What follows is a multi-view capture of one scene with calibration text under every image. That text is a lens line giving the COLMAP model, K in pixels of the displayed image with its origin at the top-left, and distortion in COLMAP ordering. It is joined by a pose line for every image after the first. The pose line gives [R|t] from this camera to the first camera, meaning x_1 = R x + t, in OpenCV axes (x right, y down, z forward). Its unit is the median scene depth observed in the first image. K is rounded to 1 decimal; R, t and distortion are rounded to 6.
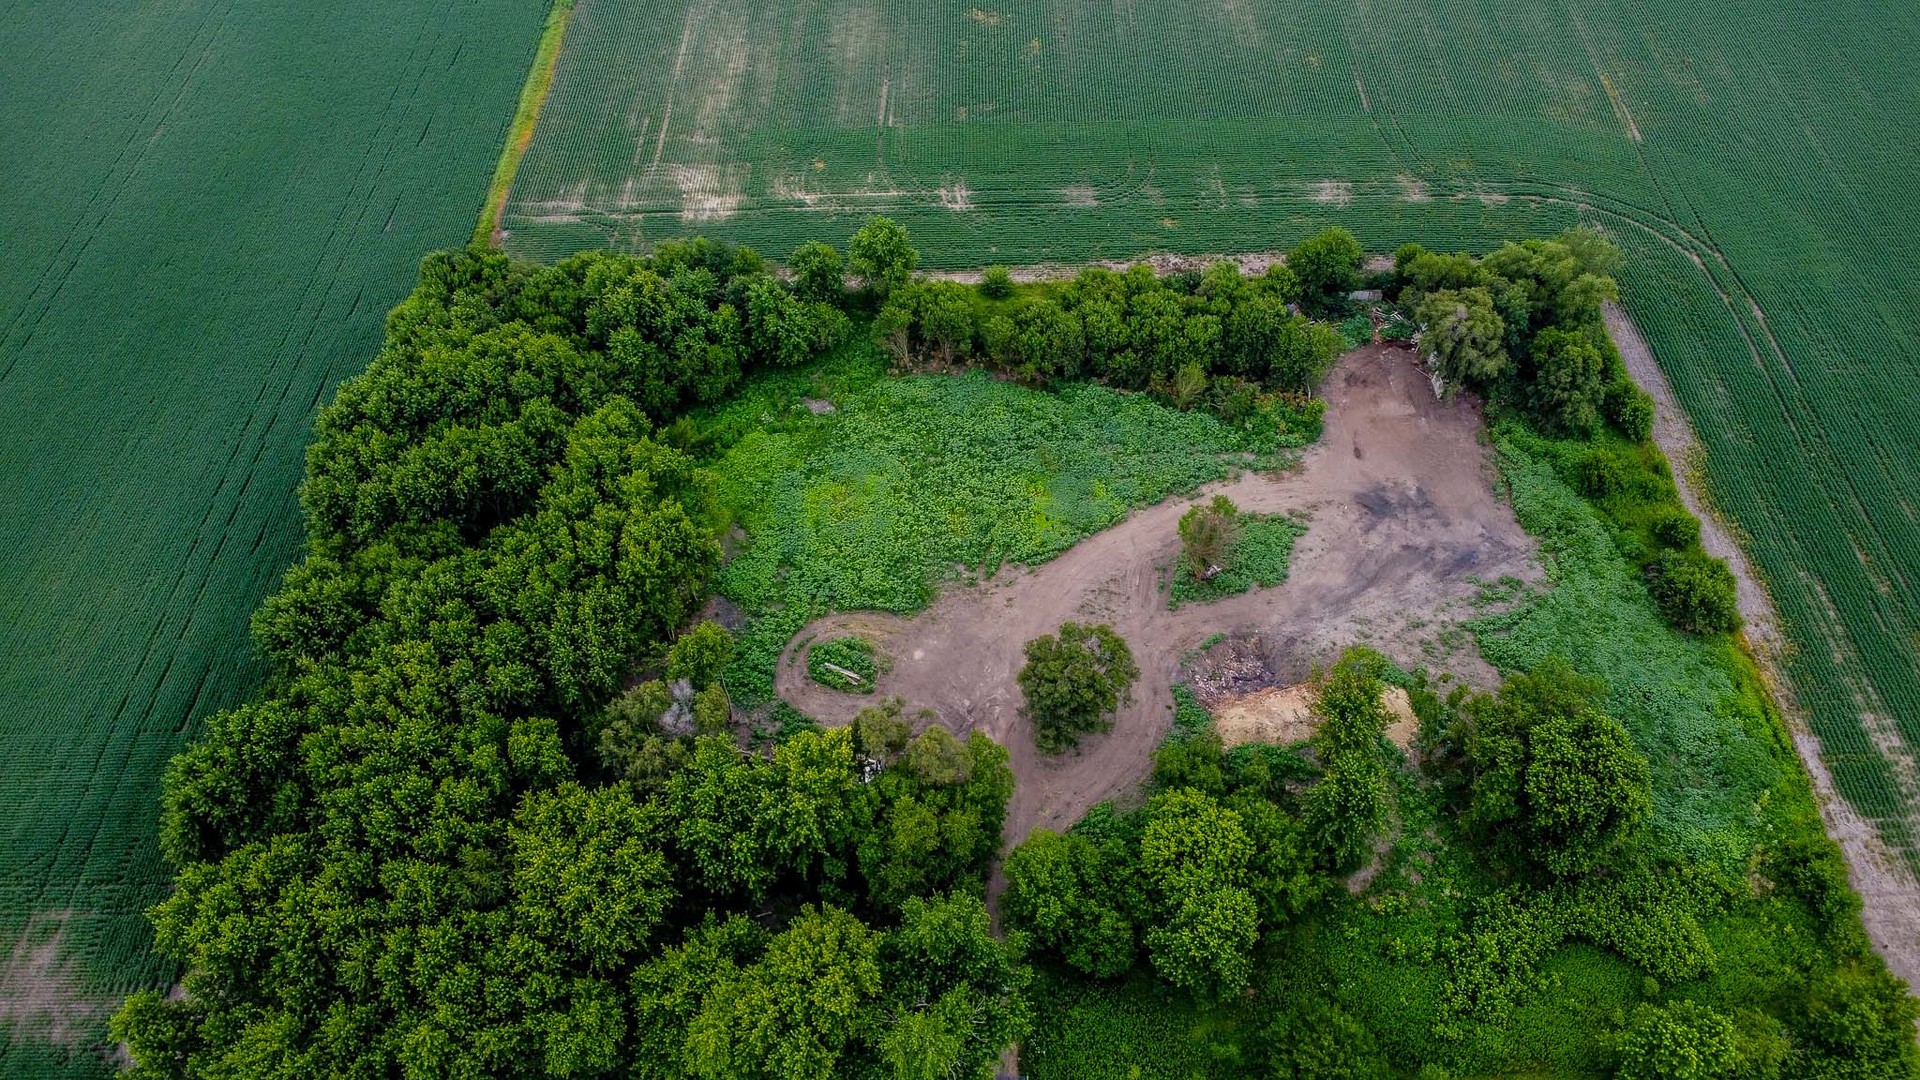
lens RADIAL K [[1434.6, 0, 969.9], [0, 1434.6, 541.3], [0, 0, 1]] dist [0.013313, -0.010955]
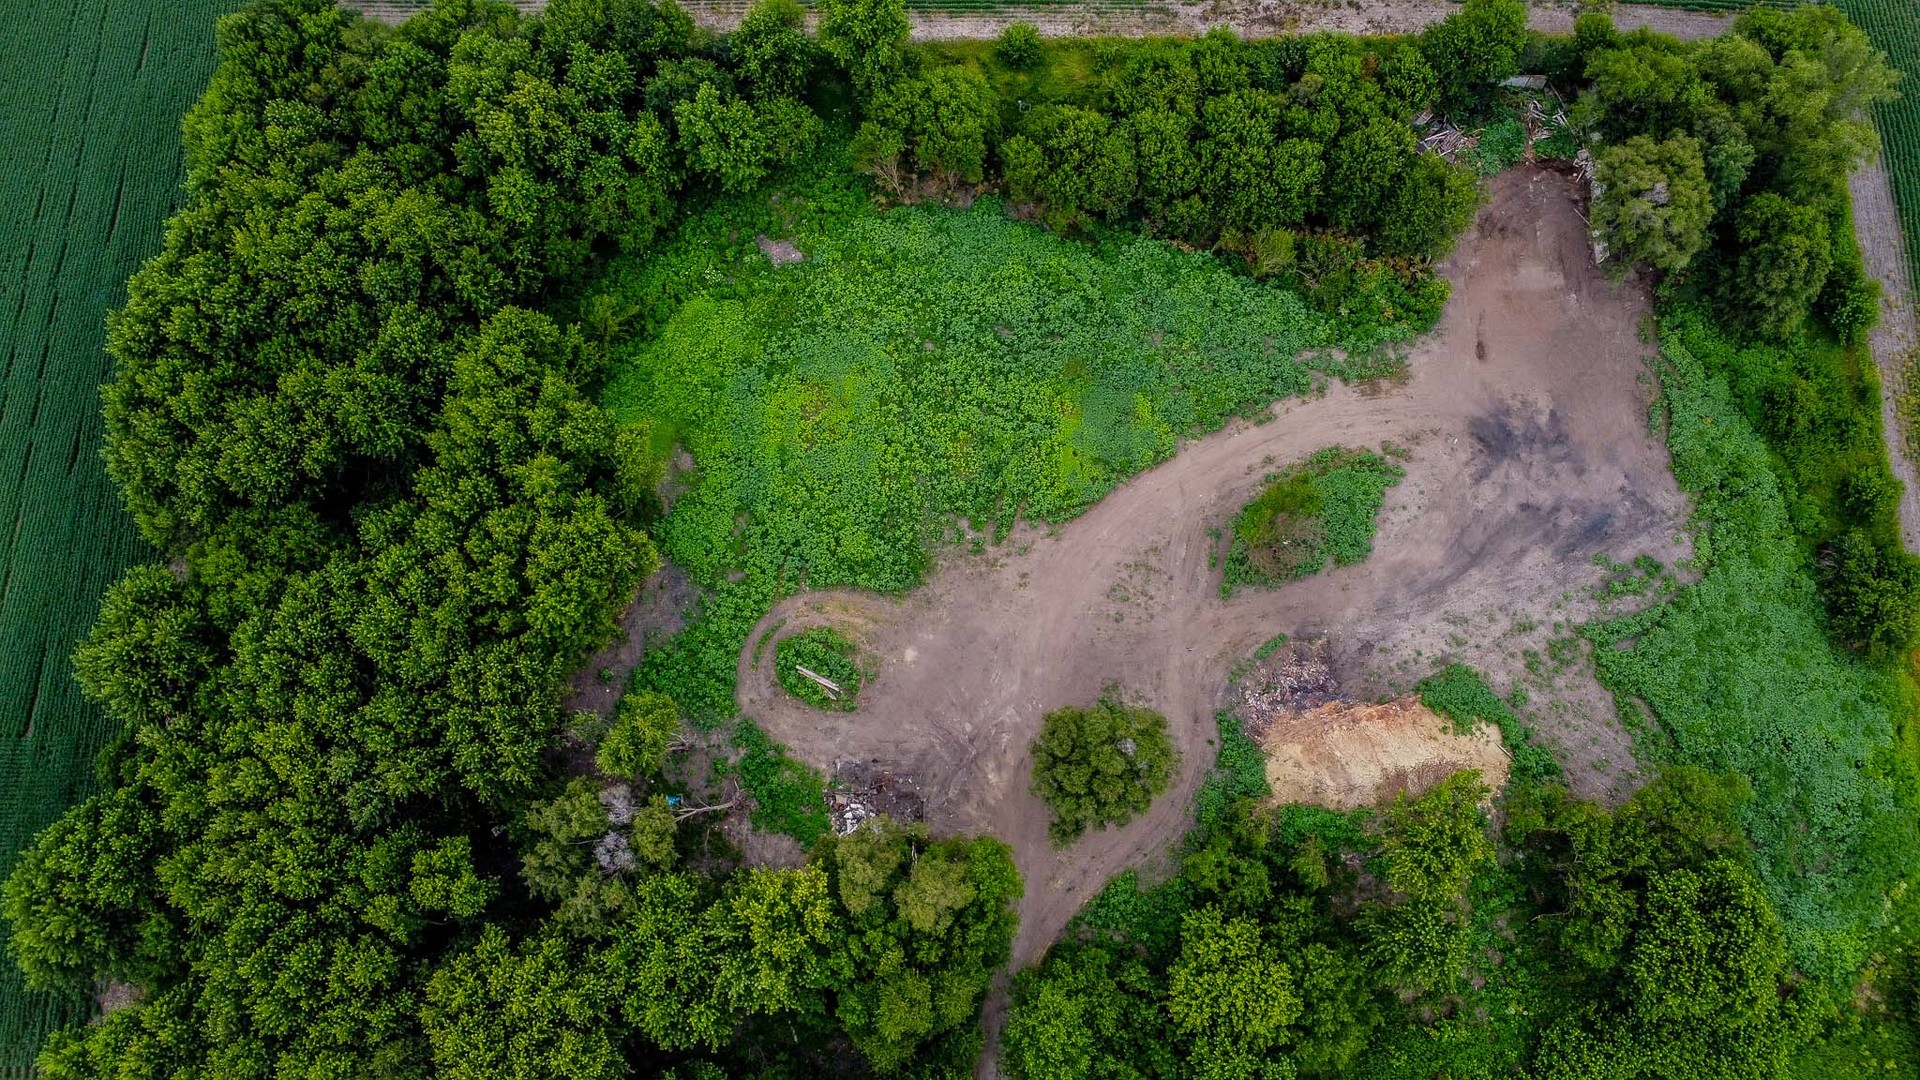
lens RADIAL K [[1434.6, 0, 969.9], [0, 1434.6, 541.3], [0, 0, 1]] dist [0.013313, -0.010955]
pose [[0.999805, 0.018523, 0.006845, -0.008519], [-0.019650, 0.898782, 0.437955, -0.330803], [0.001960, -0.438004, 0.898971, 0.284819]]
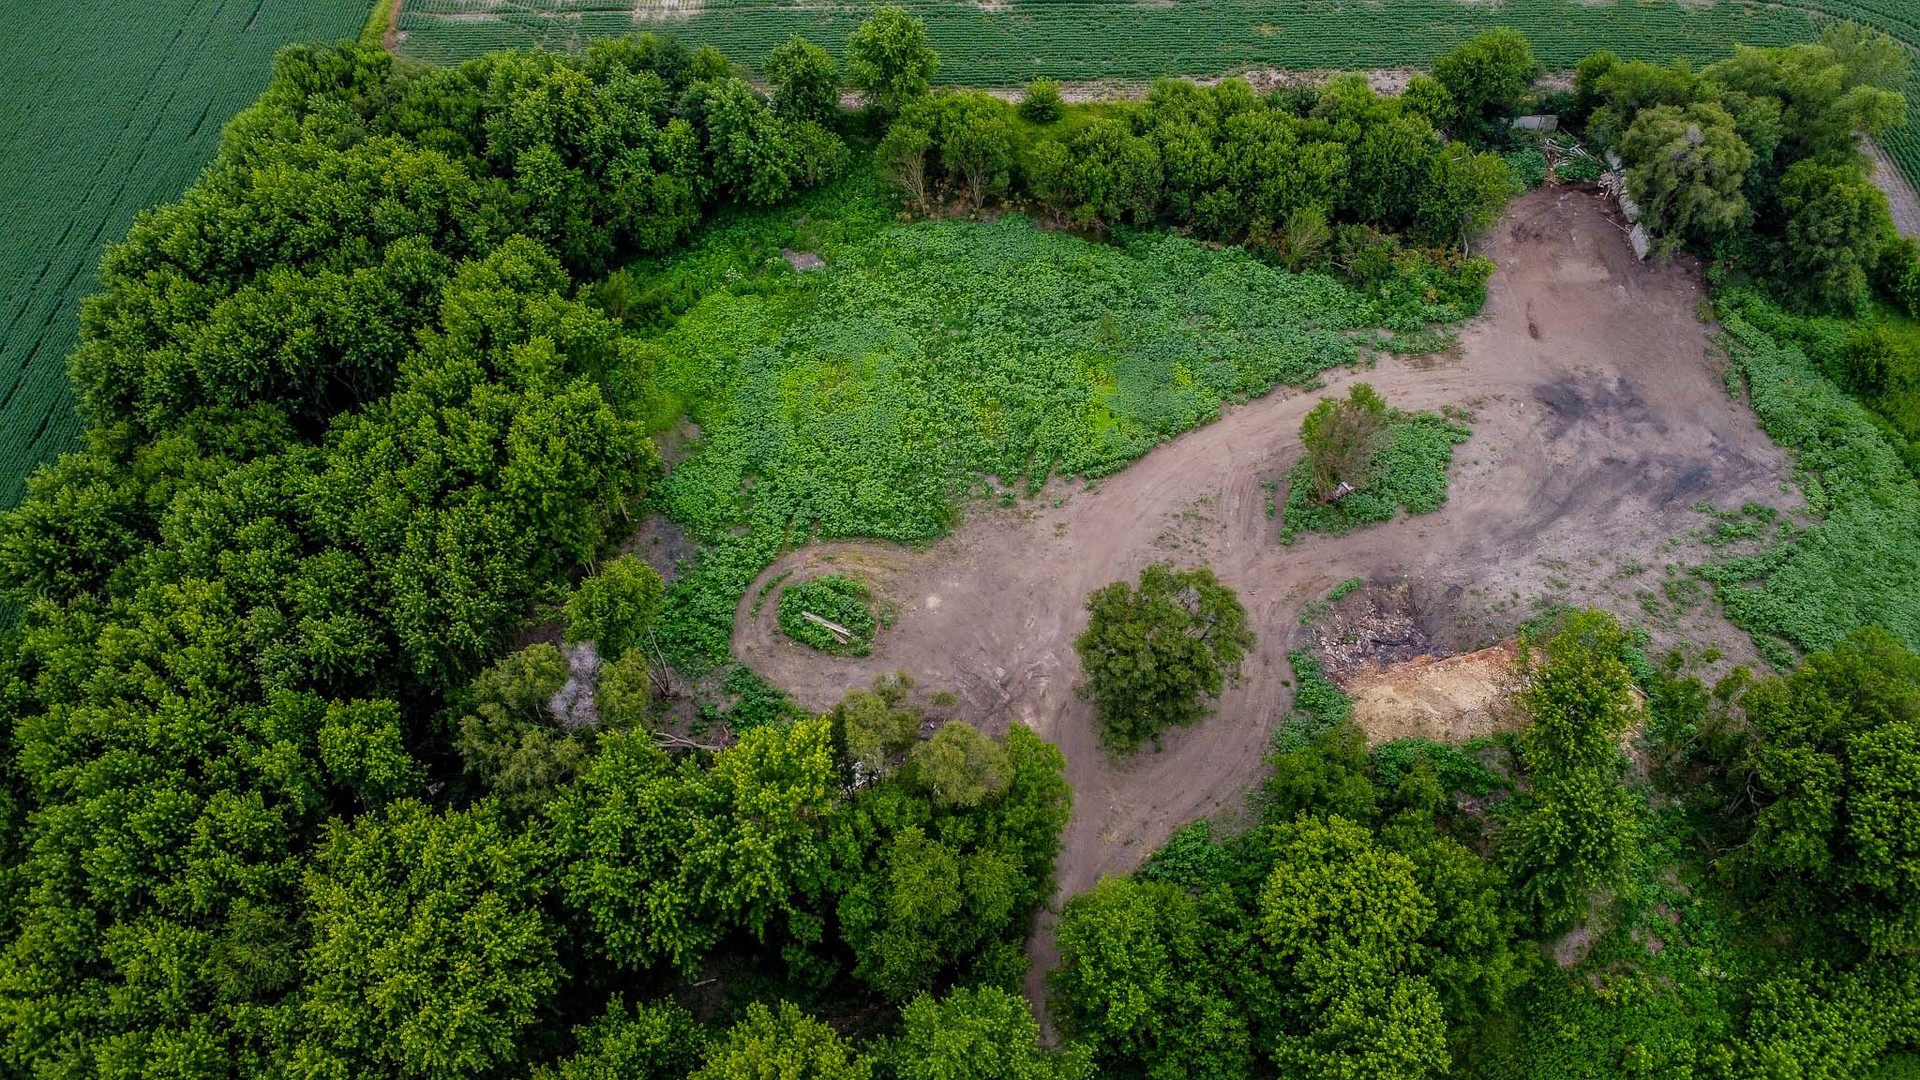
lens RADIAL K [[1434.6, 0, 969.9], [0, 1434.6, 541.3], [0, 0, 1]] dist [0.013313, -0.010955]
pose [[0.999849, 0.014397, -0.009781, -0.010638], [-0.013710, 0.997658, 0.067006, 0.000421], [0.010723, -0.066861, 0.997705, 0.279781]]
